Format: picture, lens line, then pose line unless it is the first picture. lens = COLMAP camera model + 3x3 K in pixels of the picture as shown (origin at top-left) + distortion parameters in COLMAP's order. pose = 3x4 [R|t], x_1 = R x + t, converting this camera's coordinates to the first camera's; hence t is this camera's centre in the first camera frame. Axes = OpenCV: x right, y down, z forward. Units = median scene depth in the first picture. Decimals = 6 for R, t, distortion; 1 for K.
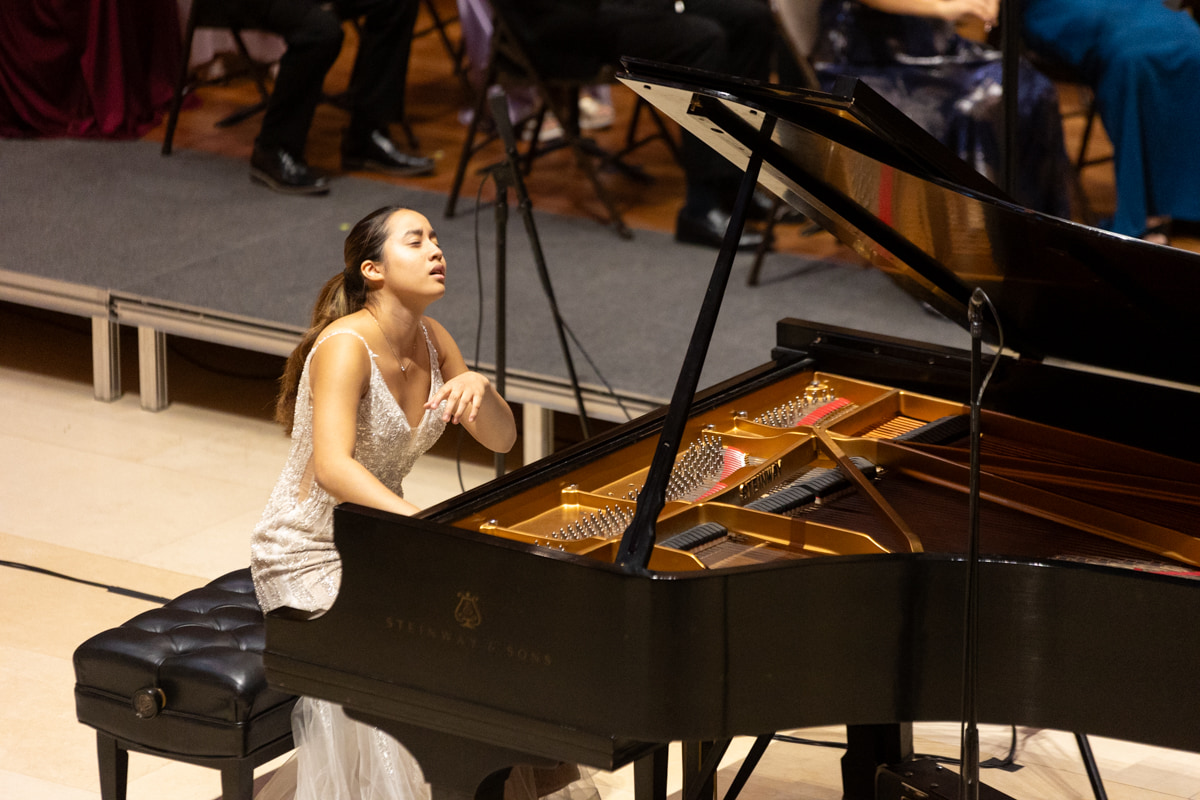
lens RADIAL K [[6828.8, 0, 367.7], [0, 6828.8, 399.9], [0, 0, 1]] dist [-0.120146, 17.101671]
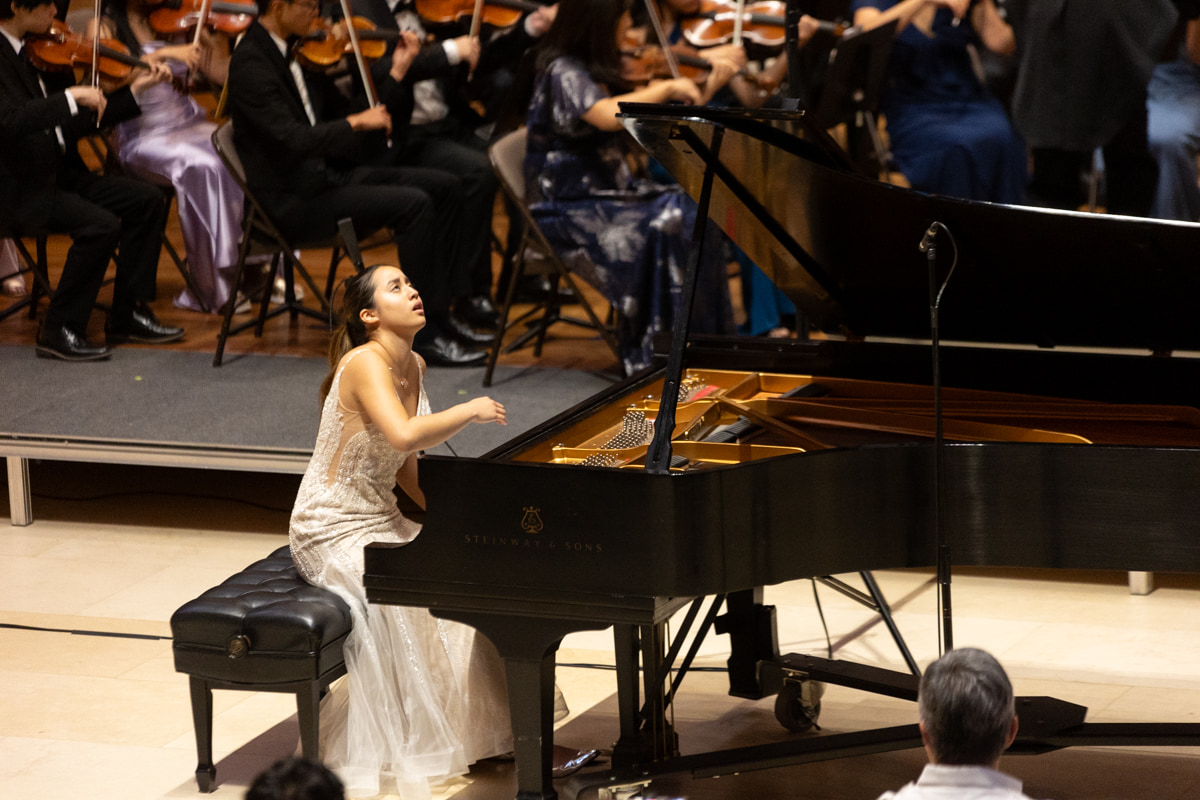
lens RADIAL K [[6910.4, 0, 600.0], [0, 6910.4, 400.0], [0, 0, 1]] dist [-0.436693, 28.770381]
pose [[0.974760, -0.077870, 0.209234, -0.237612], [0.094701, 0.992924, -0.071652, 0.098613], [-0.202174, 0.089658, 0.975237, -0.314803]]
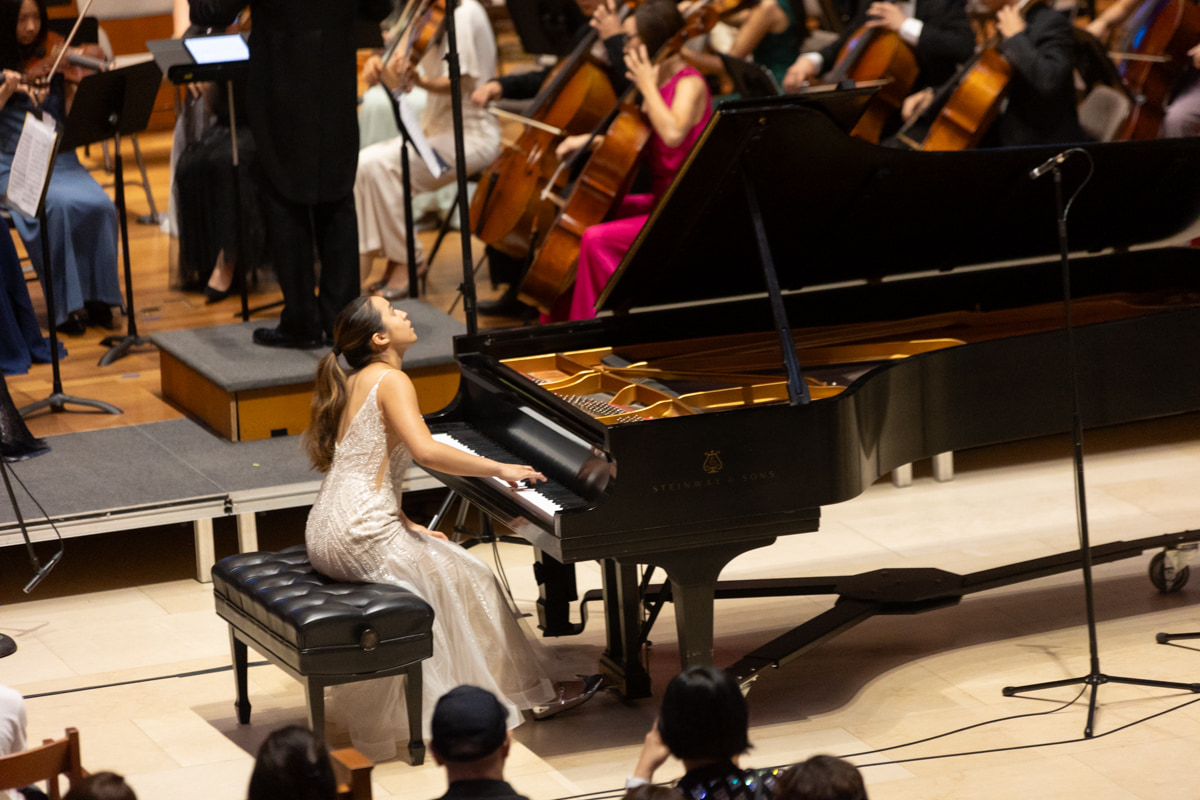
lens RADIAL K [[6910.4, 0, 600.0], [0, 6910.4, 400.0], [0, 0, 1]] dist [-0.436693, 28.770381]
pose [[0.580587, -0.197575, 0.789862, -1.175967], [0.287372, 0.957402, 0.028251, -0.033399], [-0.761798, 0.210582, 0.612633, 0.027118]]
